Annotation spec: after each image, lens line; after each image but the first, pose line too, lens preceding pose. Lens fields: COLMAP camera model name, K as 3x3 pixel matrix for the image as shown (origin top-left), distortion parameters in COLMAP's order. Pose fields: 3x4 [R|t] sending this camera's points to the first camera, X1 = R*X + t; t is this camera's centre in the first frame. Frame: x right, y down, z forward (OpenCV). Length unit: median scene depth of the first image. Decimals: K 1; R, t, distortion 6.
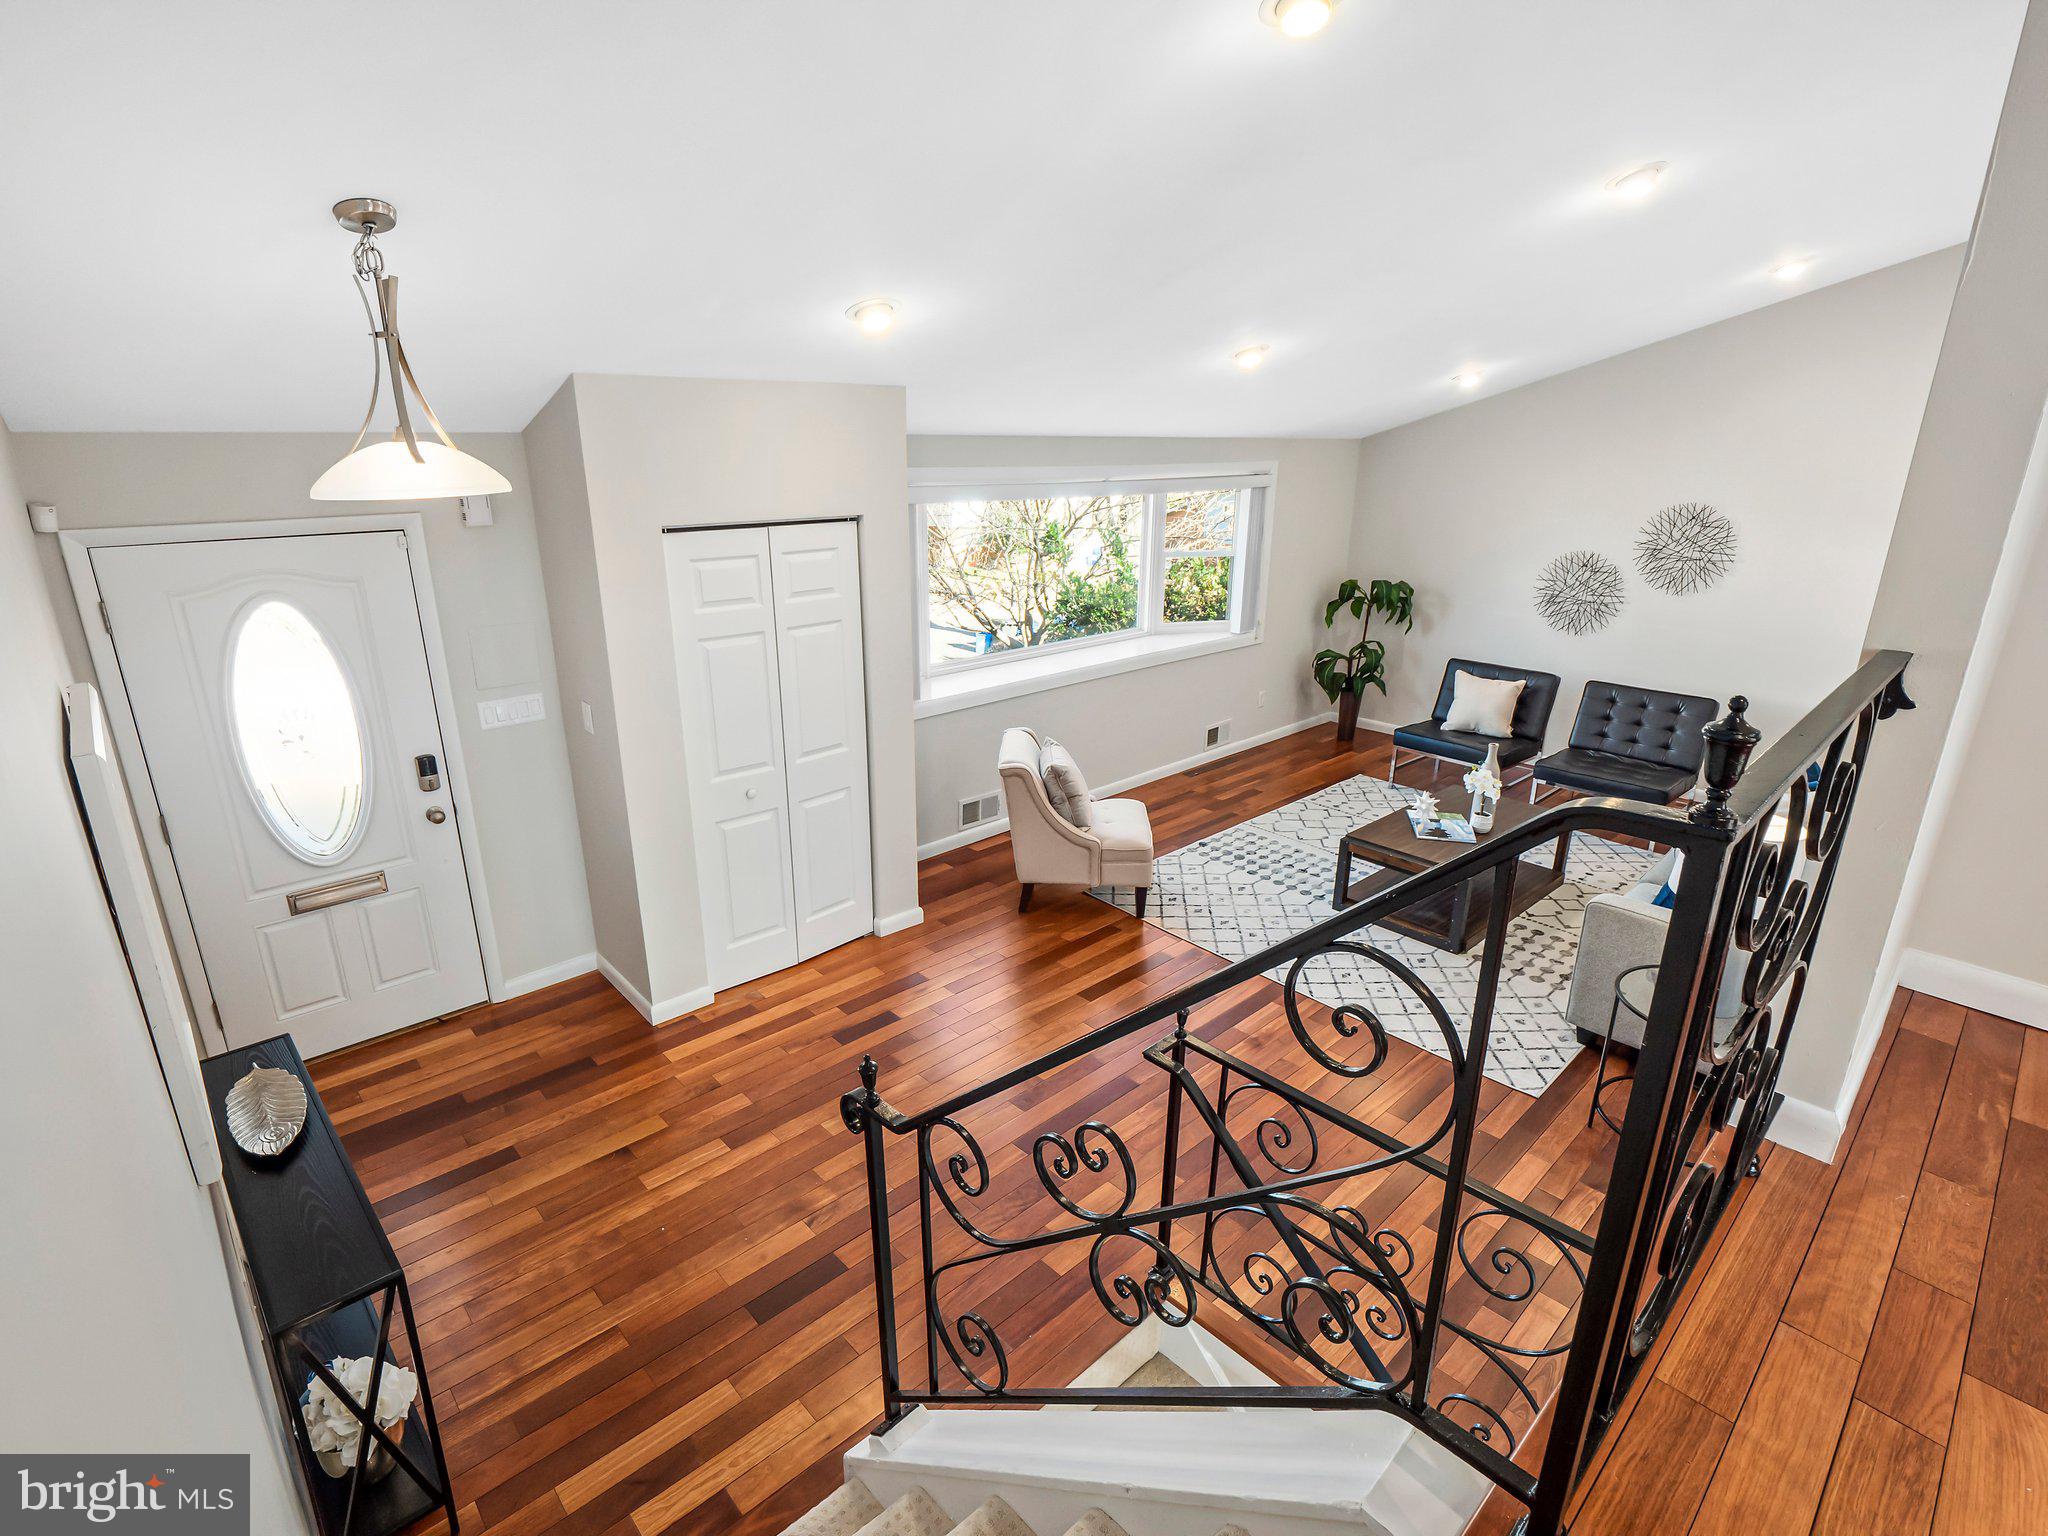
lens RADIAL K [[999.0, 0, 1006.1], [0, 999.0, 779.4], [0, 0, 1]] dist [-0.011204, -0.005055]
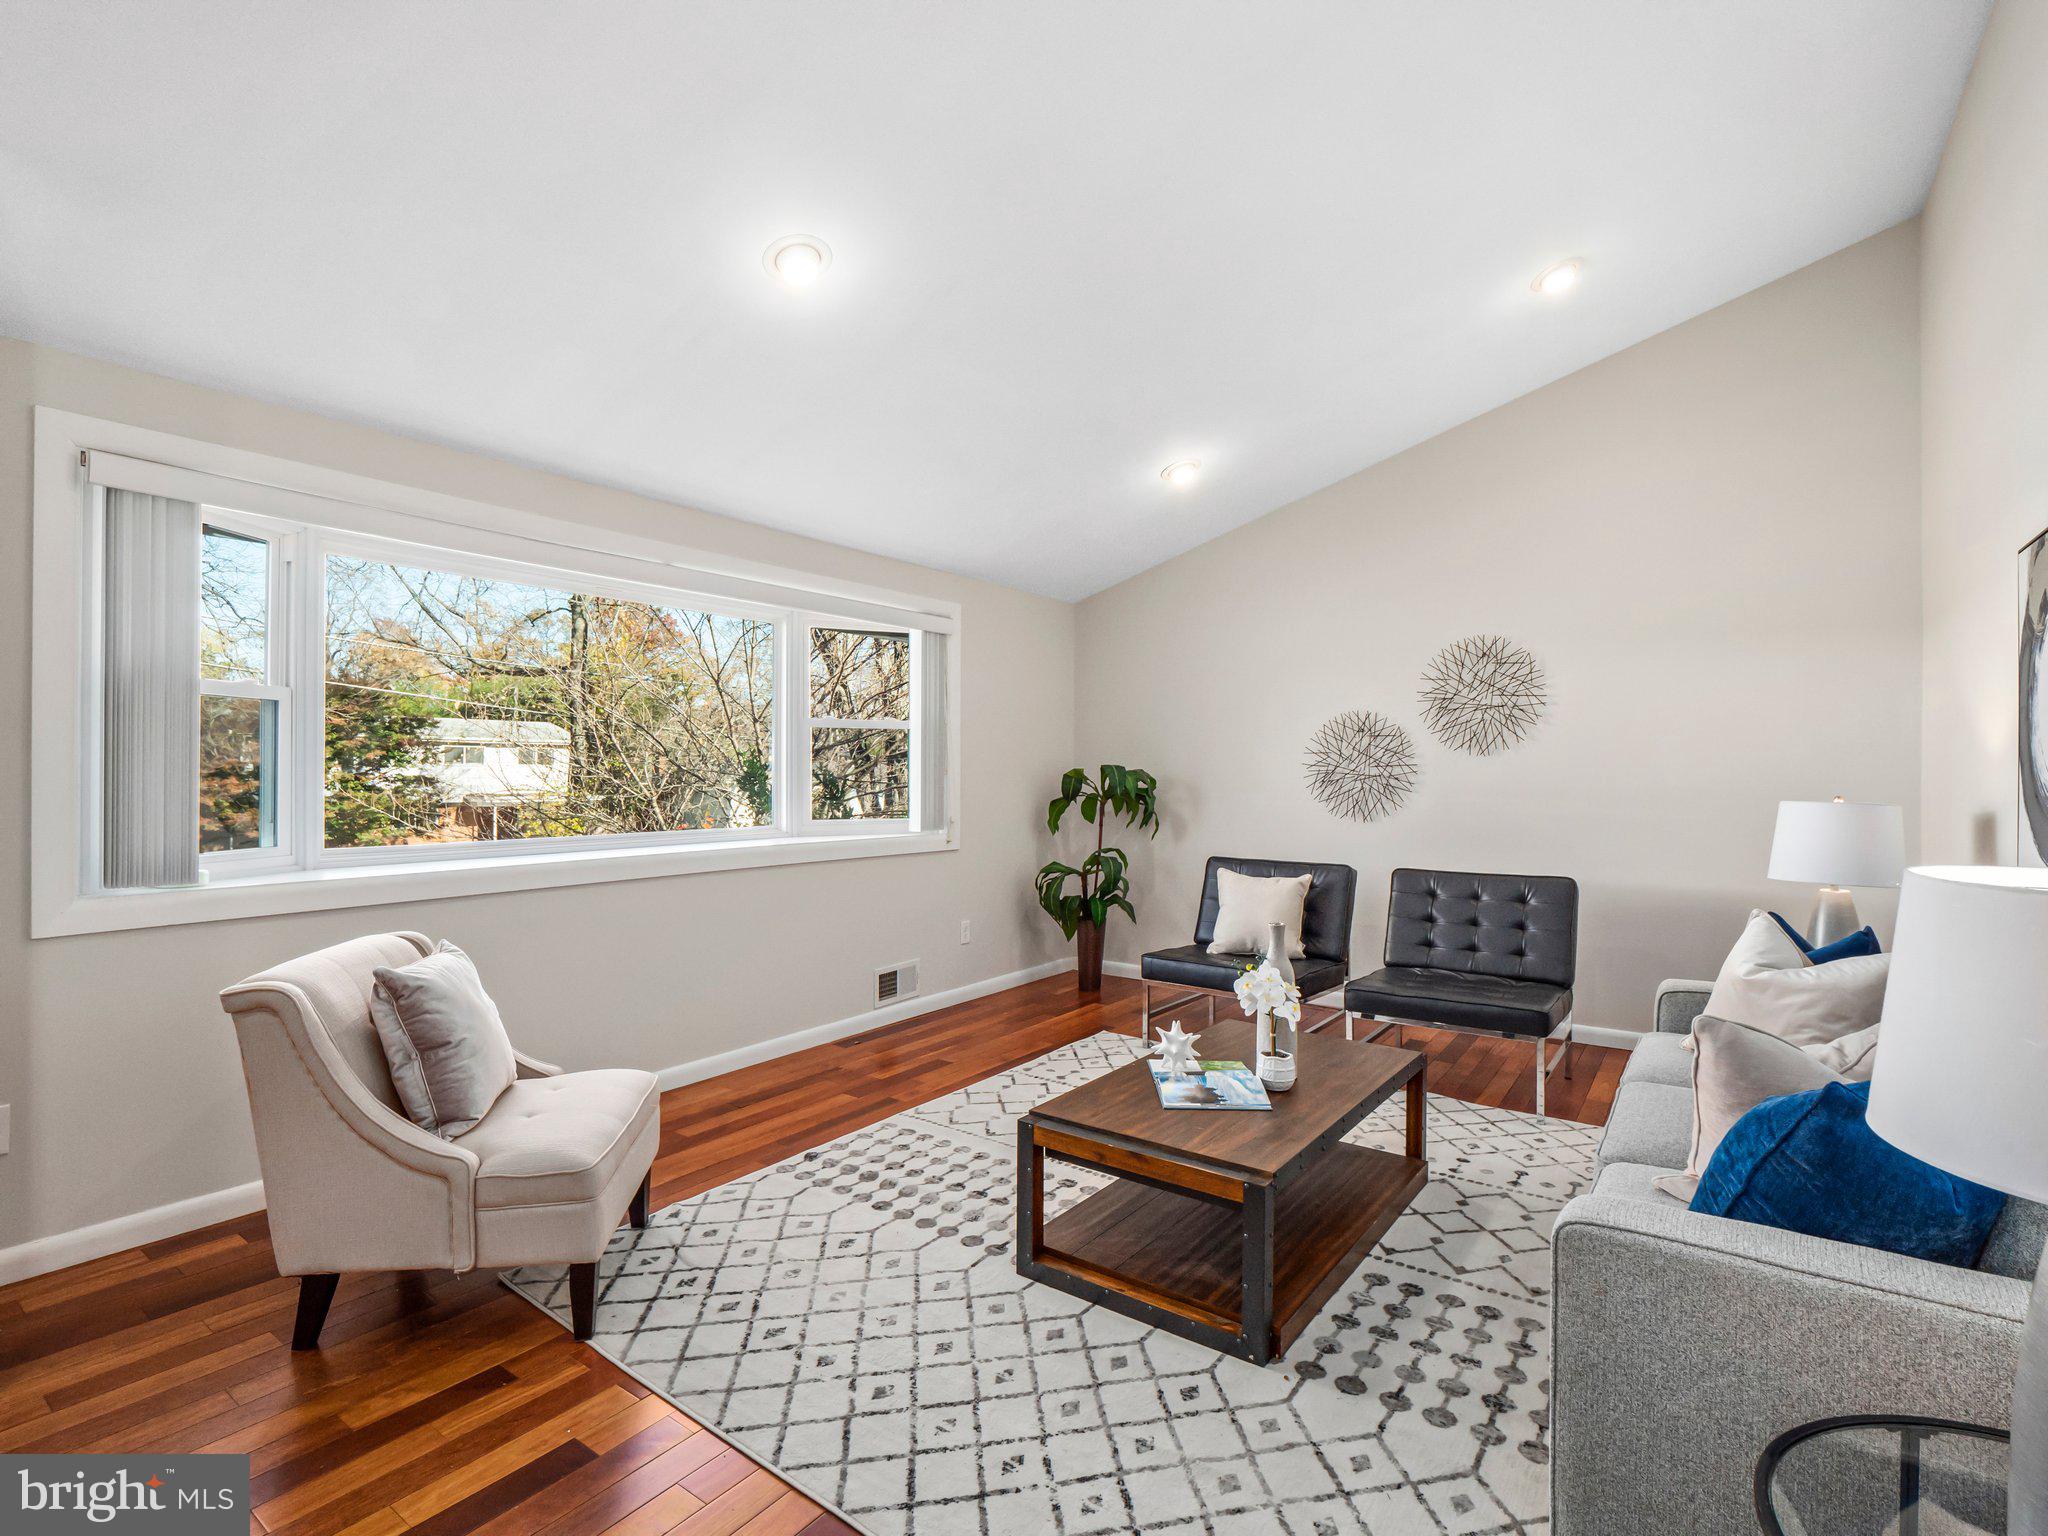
lens RADIAL K [[999.0, 0, 1013.8], [0, 999.0, 776.0], [0, 0, 1]] dist [-0.011204, -0.005055]
pose [[0.979949, 0.002973, 0.199225, 0.187597], [0.059411, 0.950044, -0.306411, 0.039216], [-0.190183, 0.312103, 0.930818, 0.387513]]
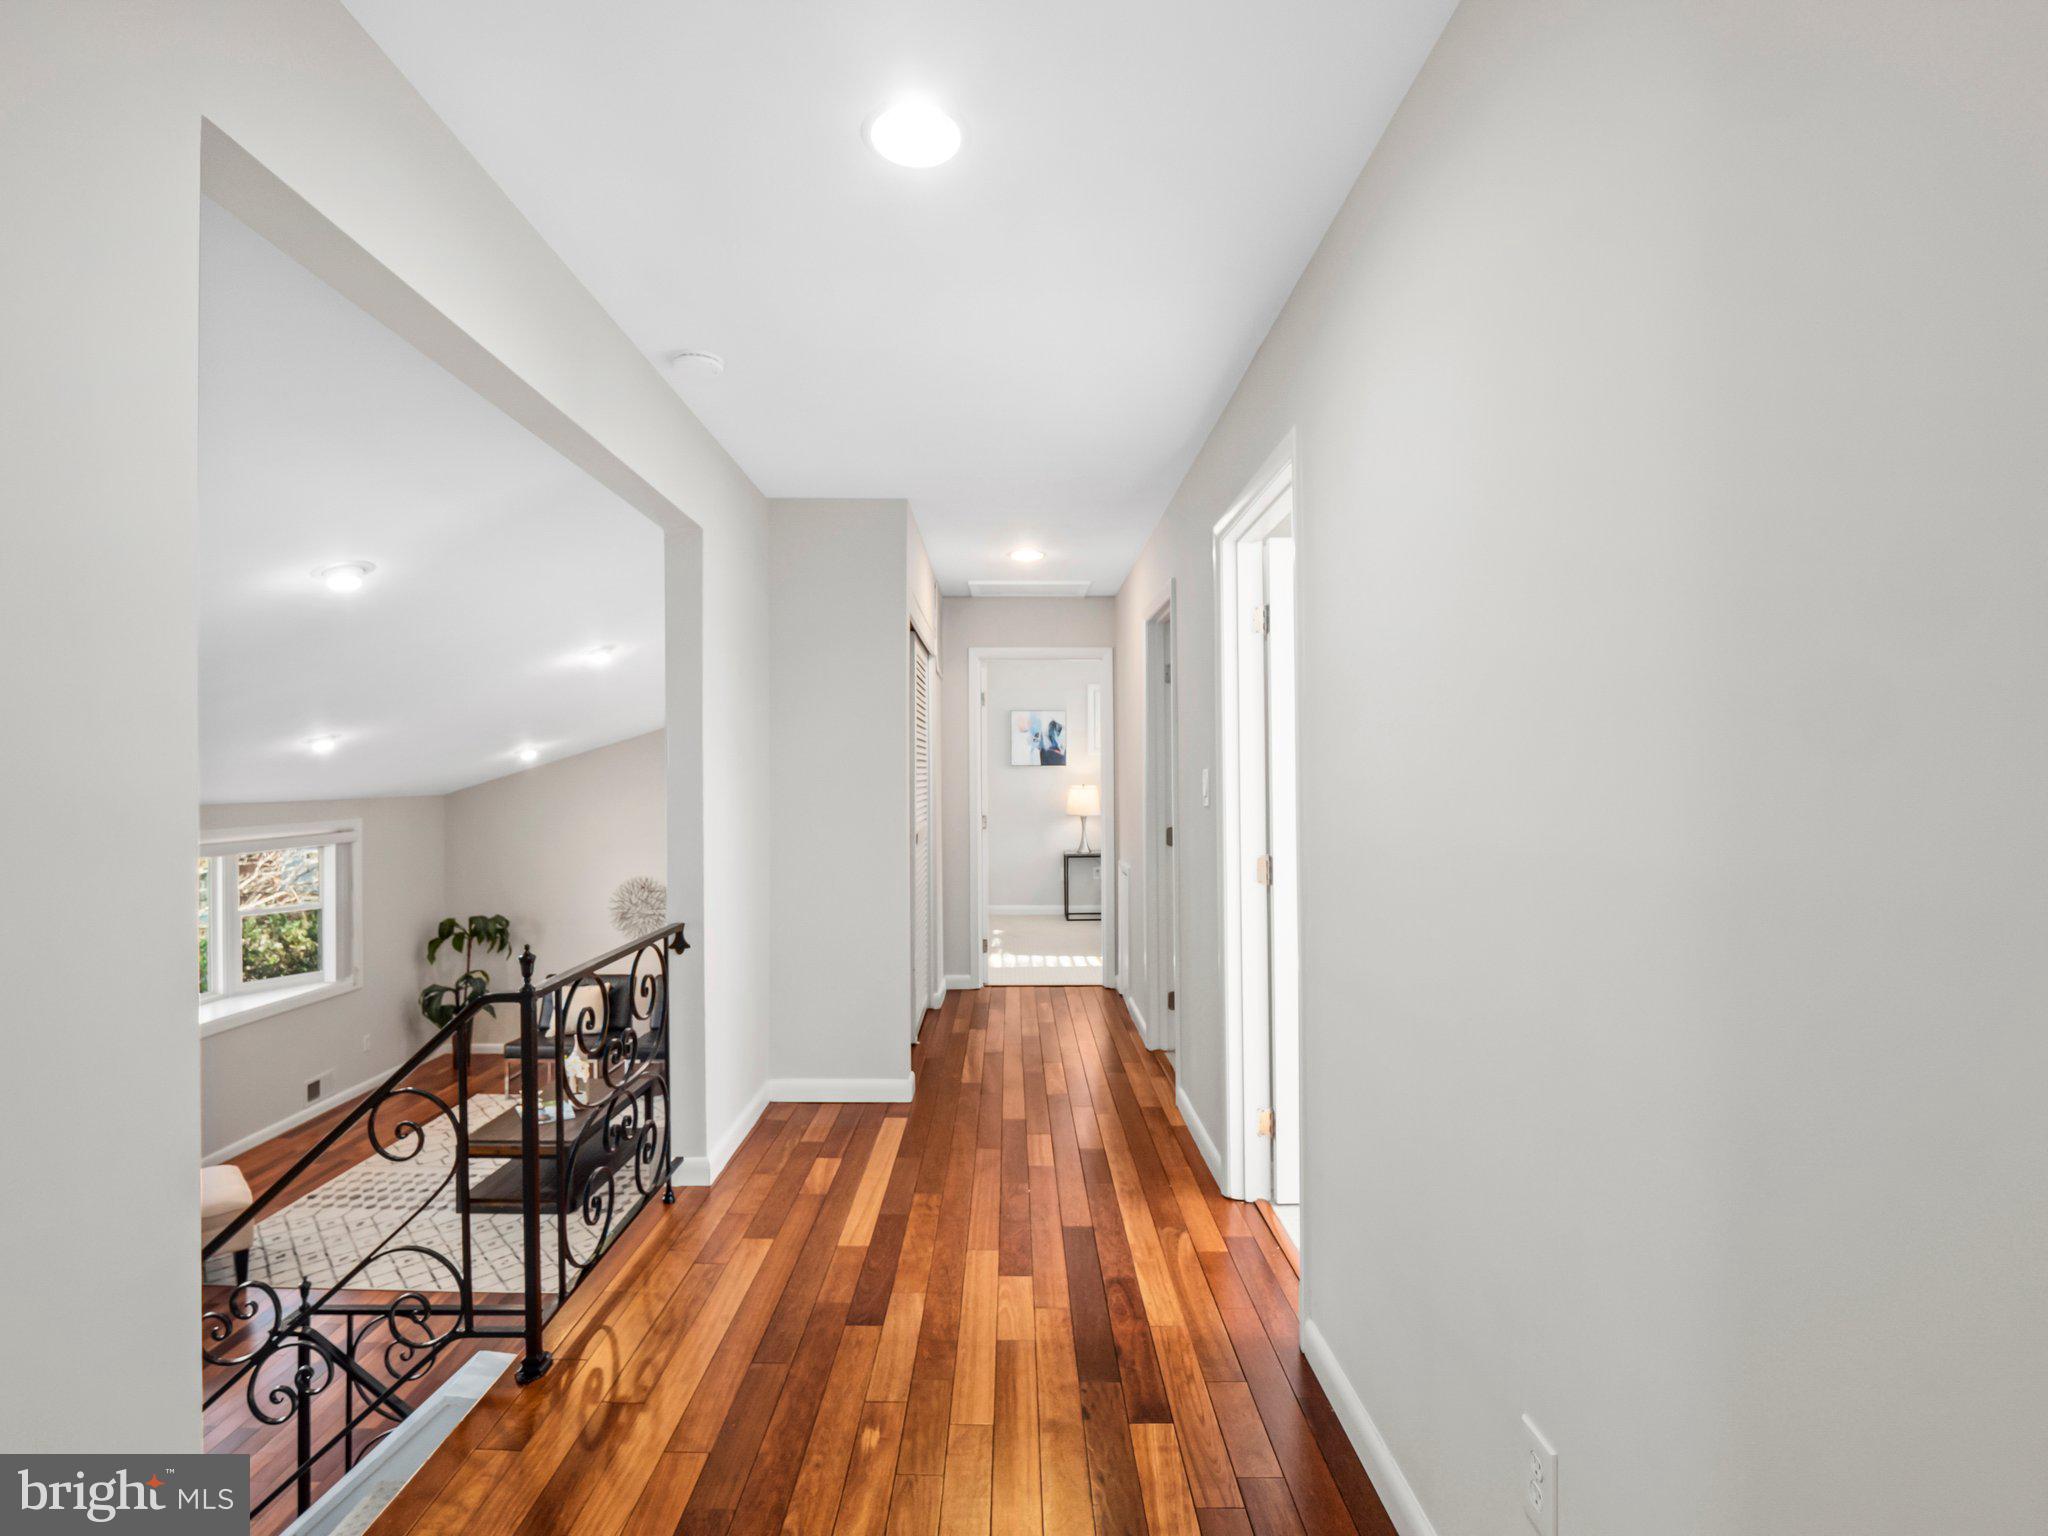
lens RADIAL K [[999.0, 0, 1010.6], [0, 999.0, 773.4], [0, 0, 1]] dist [-0.011204, -0.005055]
pose [[0.677825, -0.001794, 0.735221, -0.049958], [0.241086, 0.945249, -0.219959, 0.048790], [-0.694572, 0.326345, 0.641146, -0.230512]]
